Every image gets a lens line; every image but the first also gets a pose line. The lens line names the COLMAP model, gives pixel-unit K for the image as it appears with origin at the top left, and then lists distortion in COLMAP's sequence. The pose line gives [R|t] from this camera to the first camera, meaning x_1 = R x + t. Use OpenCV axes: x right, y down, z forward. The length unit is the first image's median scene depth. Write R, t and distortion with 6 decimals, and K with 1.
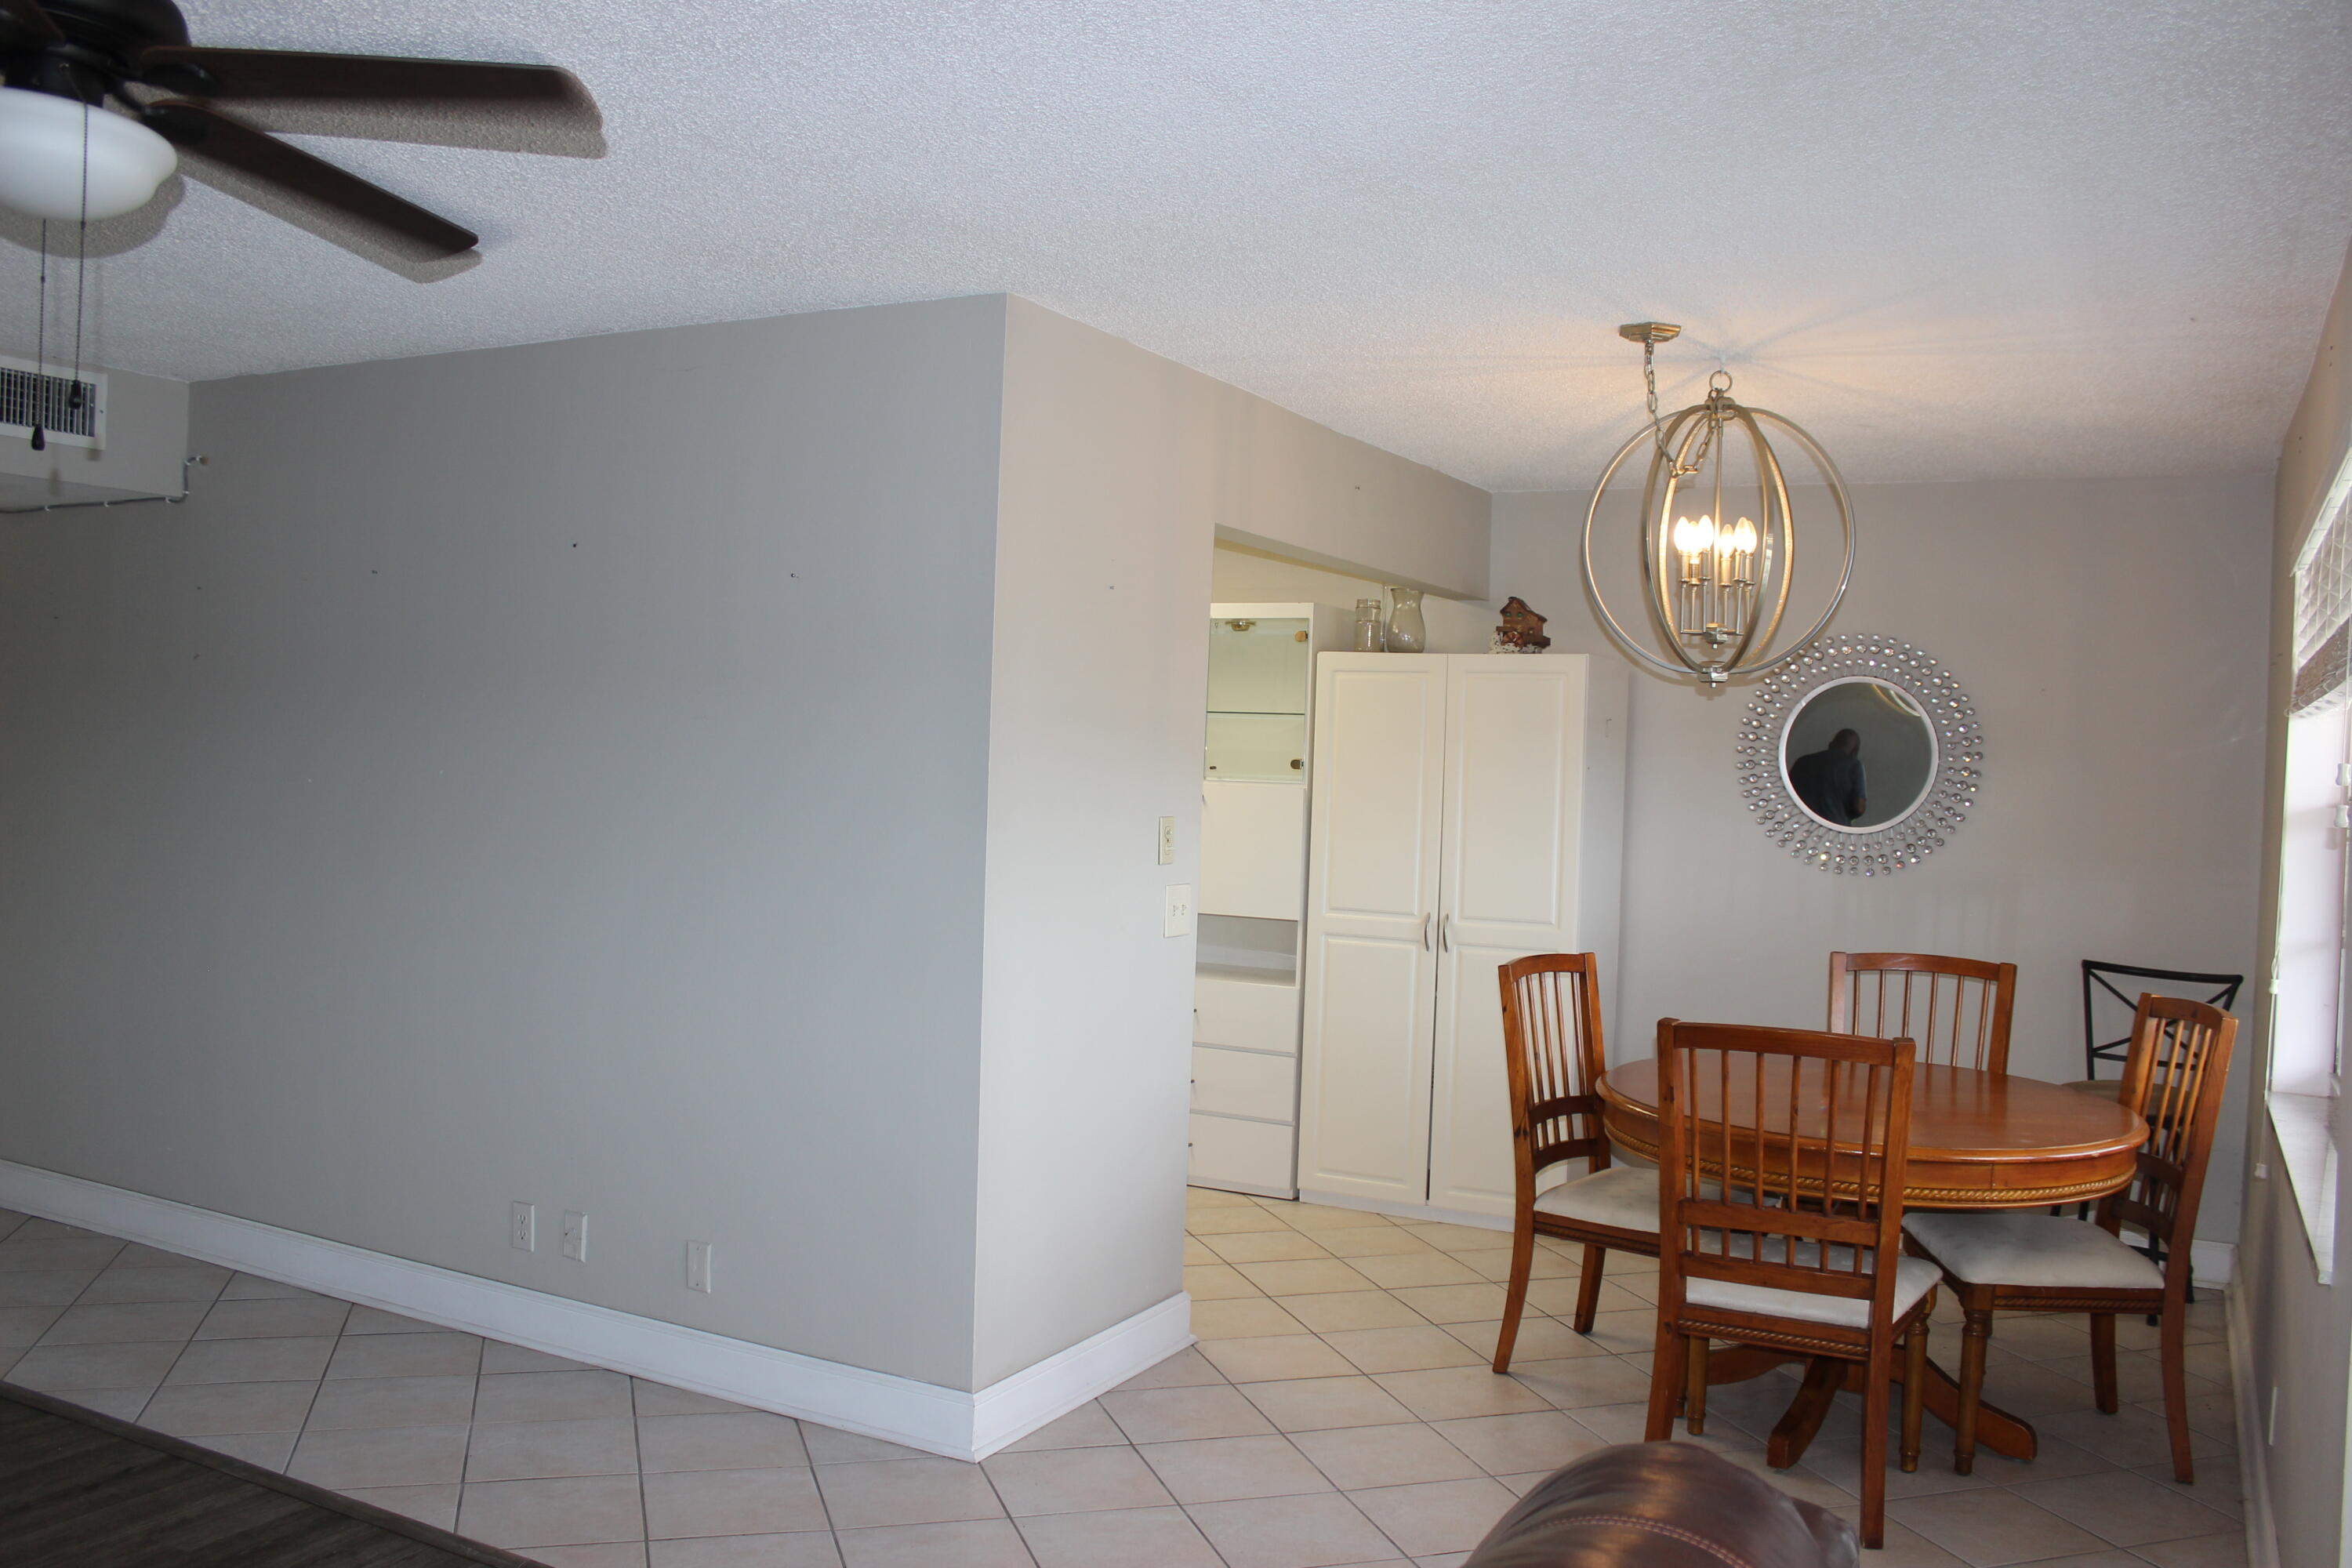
lens RADIAL K [[1931.0, 0, 1171.1], [0, 1931.0, 803.9], [0, 0, 1]] dist [-0.169775, 0.146285]
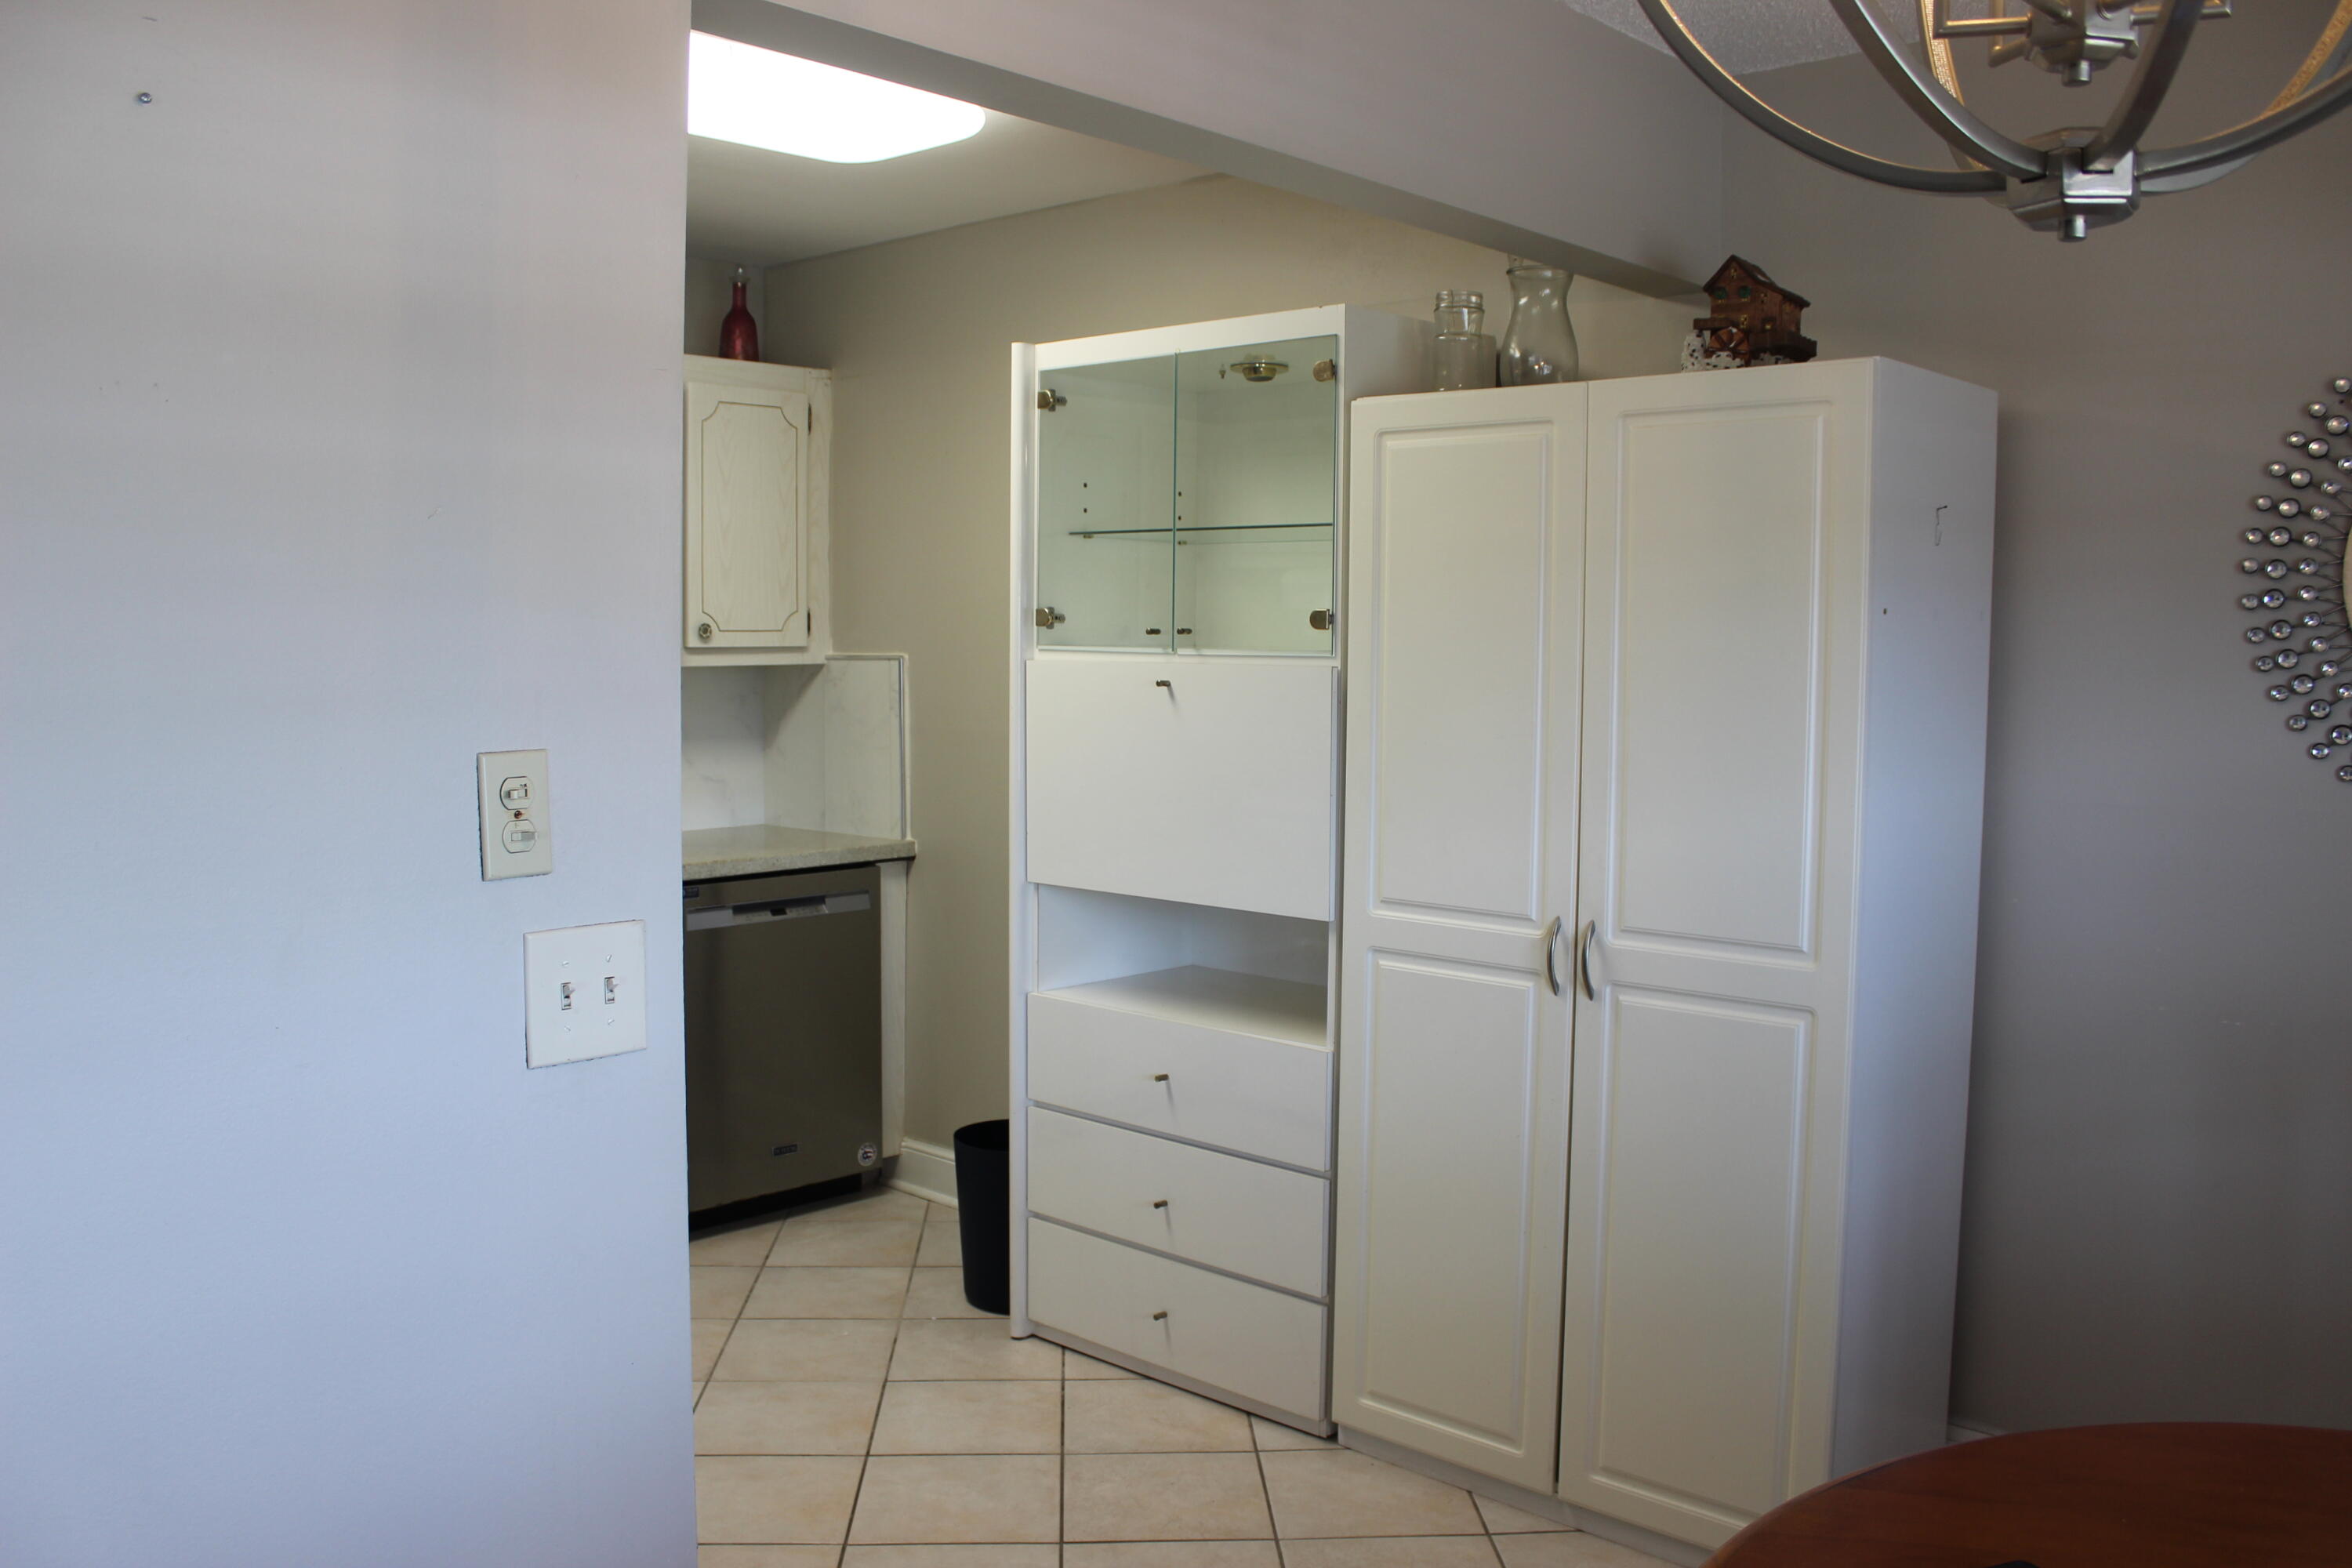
lens RADIAL K [[1931.0, 0, 1171.1], [0, 1931.0, 803.9], [0, 0, 1]] dist [-0.169775, 0.146285]
pose [[0.966363, -0.001569, -0.257179, 0.162408], [0.016205, 0.998366, 0.054800, -0.000300], [0.256672, -0.057124, 0.964809, 0.501395]]
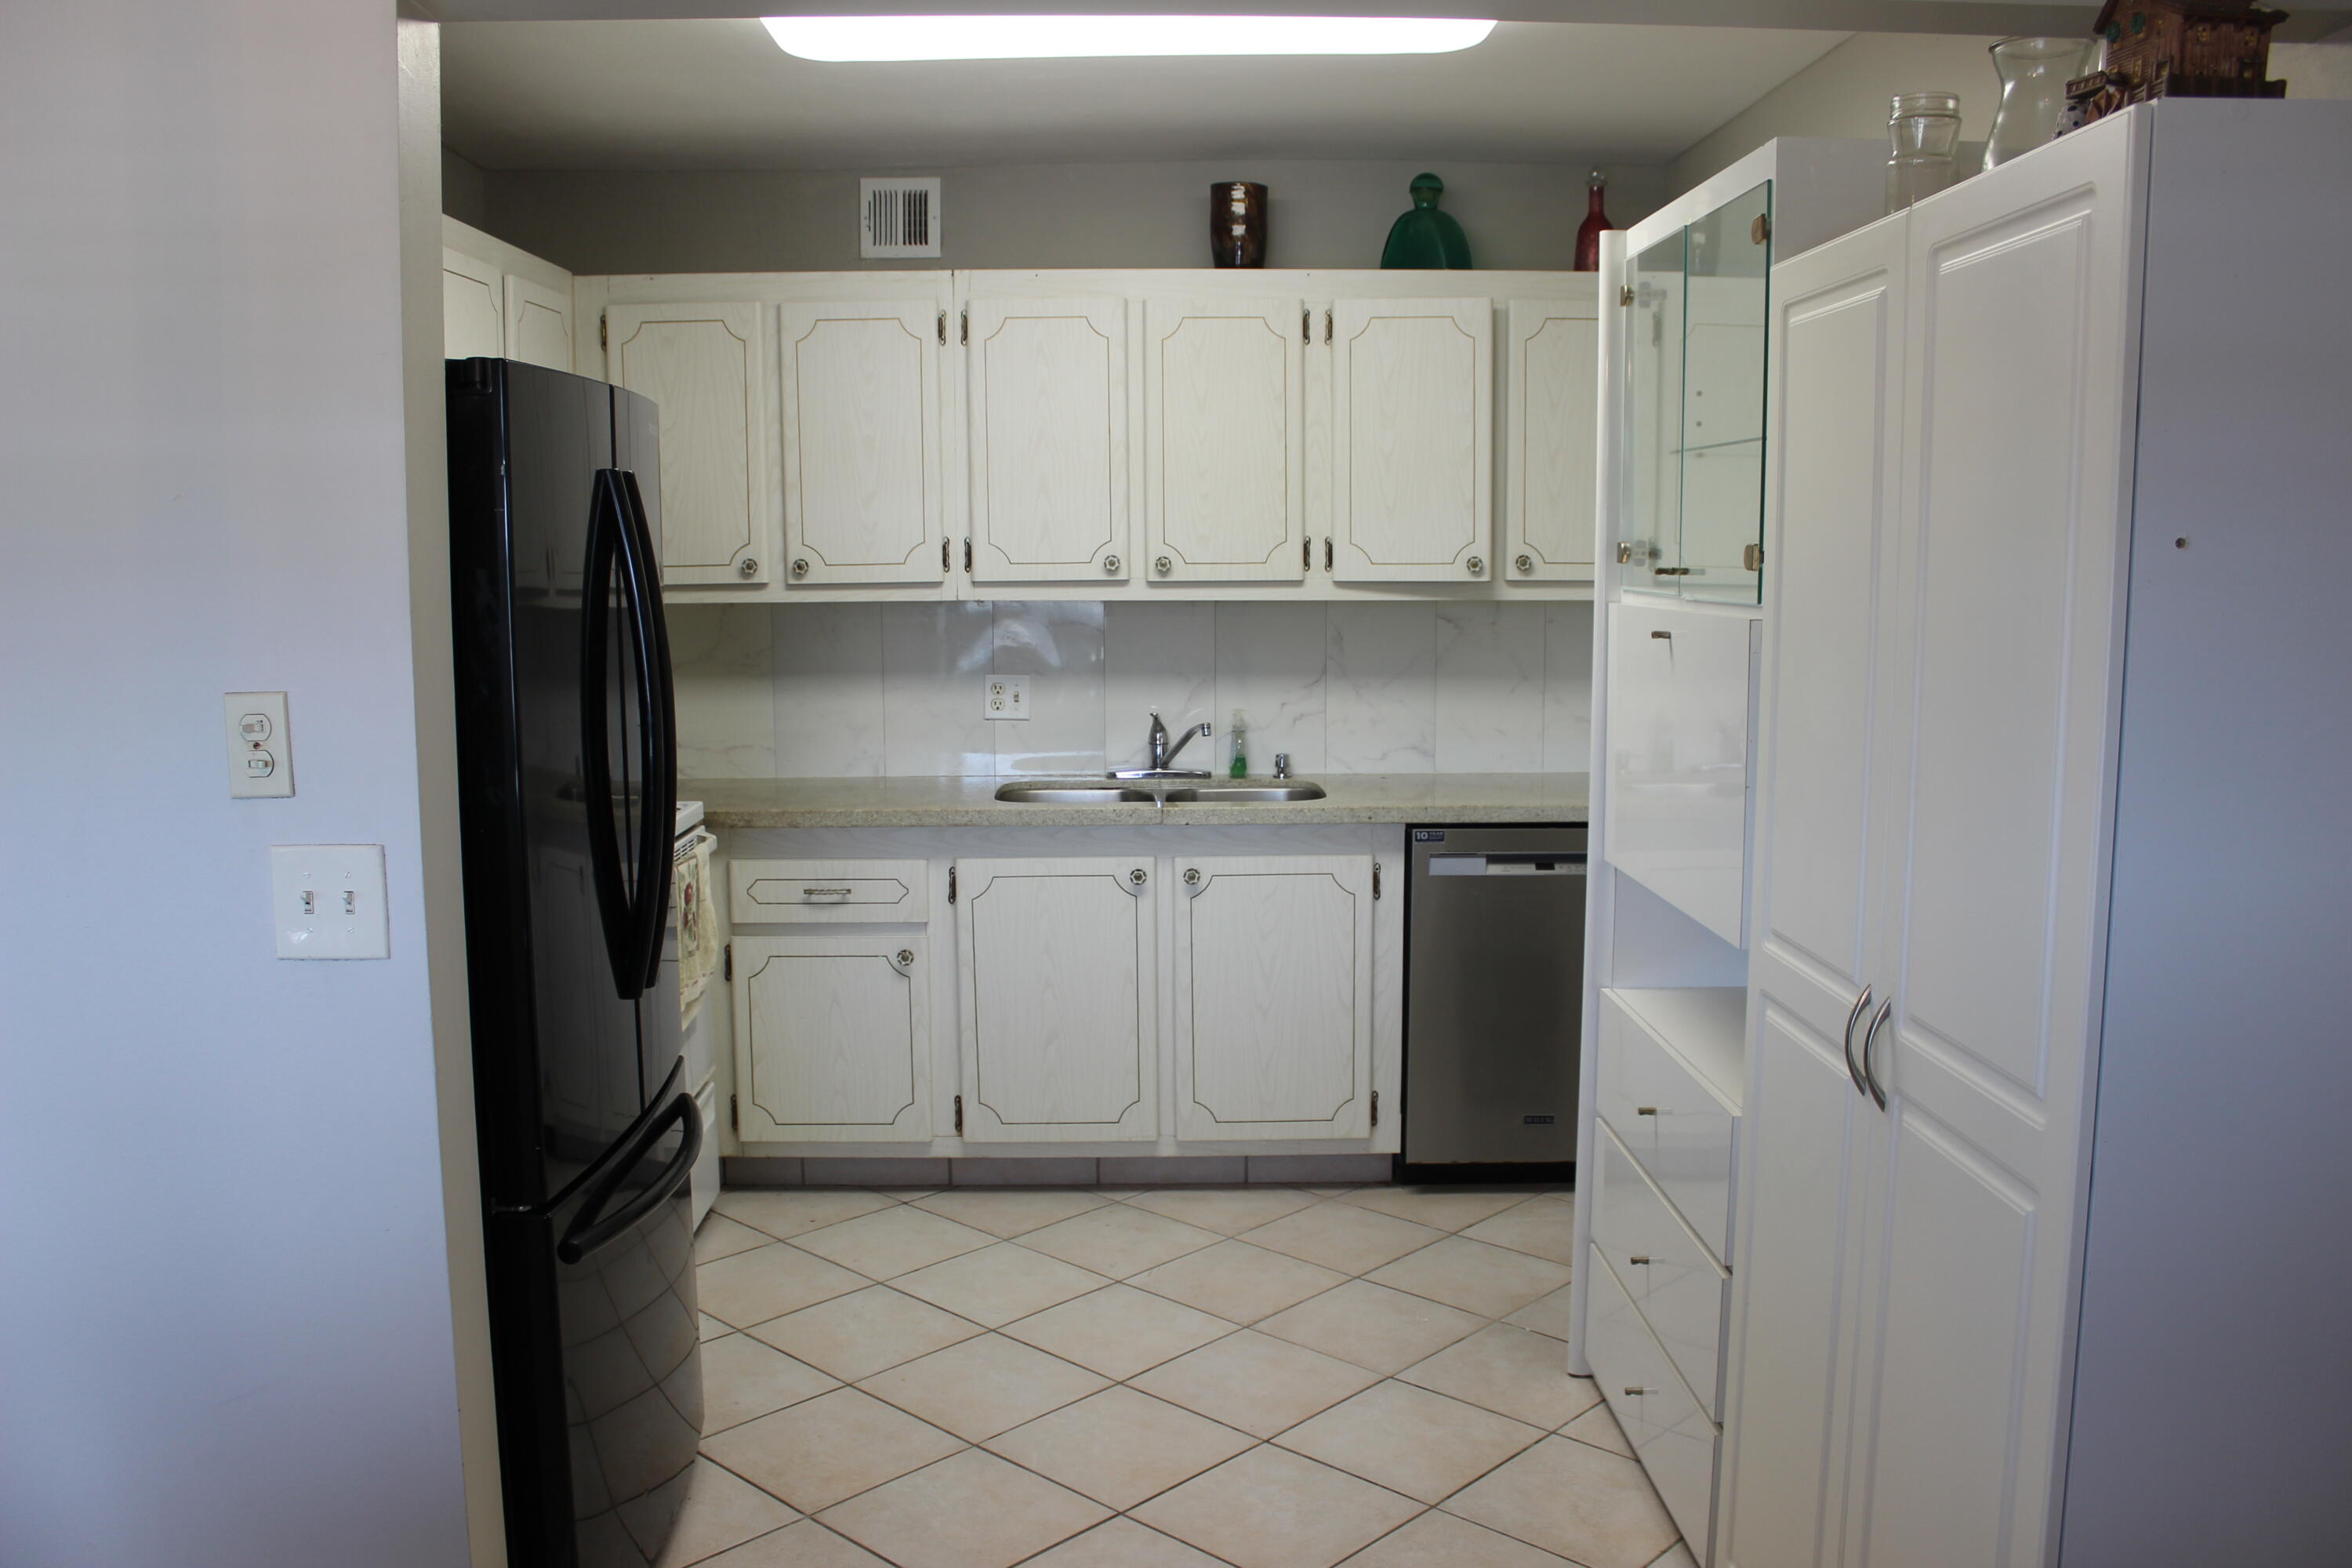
lens RADIAL K [[1931.0, 0, 1171.1], [0, 1931.0, 803.9], [0, 0, 1]] dist [-0.169775, 0.146285]
pose [[0.484824, 0.082451, -0.870717, 0.348386], [-0.004564, 0.995771, 0.091751, -0.005280], [0.874600, -0.040509, 0.483150, 0.711006]]
